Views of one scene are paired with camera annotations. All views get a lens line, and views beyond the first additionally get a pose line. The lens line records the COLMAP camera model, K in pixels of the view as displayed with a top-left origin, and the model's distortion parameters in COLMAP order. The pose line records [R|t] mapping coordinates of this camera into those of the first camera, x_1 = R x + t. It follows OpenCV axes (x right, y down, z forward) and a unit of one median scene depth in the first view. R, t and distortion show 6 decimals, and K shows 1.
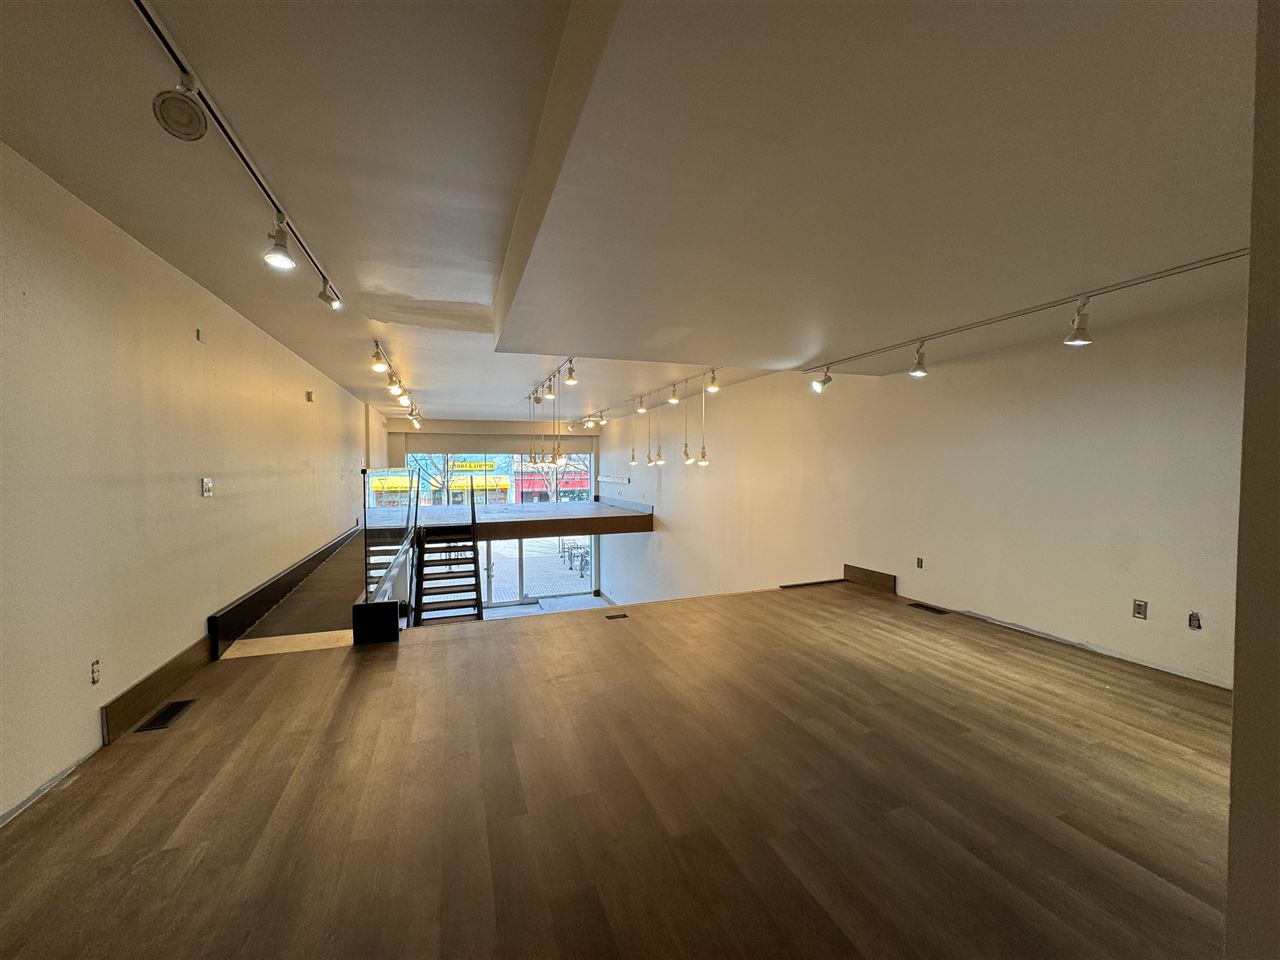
lens RADIAL K [[512.6, 0, 638.4], [0, 512.6, 489.1], [0, 0, 1]] dist [-0.005028, 0.000032]
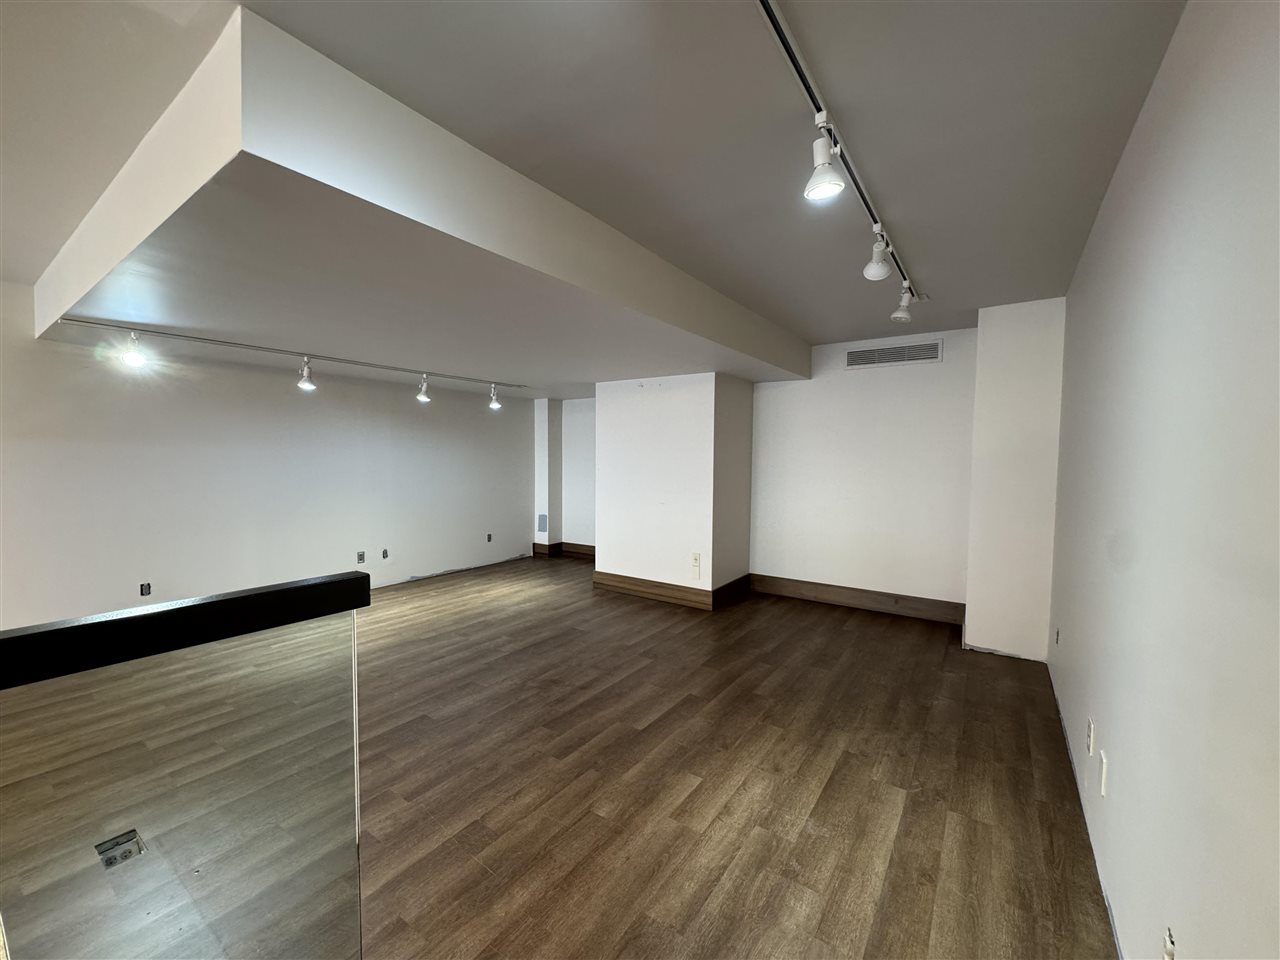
lens RADIAL K [[512.6, 0, 639.1], [0, 512.6, 479.1], [0, 0, 1]] dist [-0.005028, 0.000032]
pose [[-0.573638, -0.035555, 0.818337, -0.930938], [0.033246, 0.997224, 0.066633, -0.099934], [-0.818434, 0.065429, -0.570864, 1.315645]]
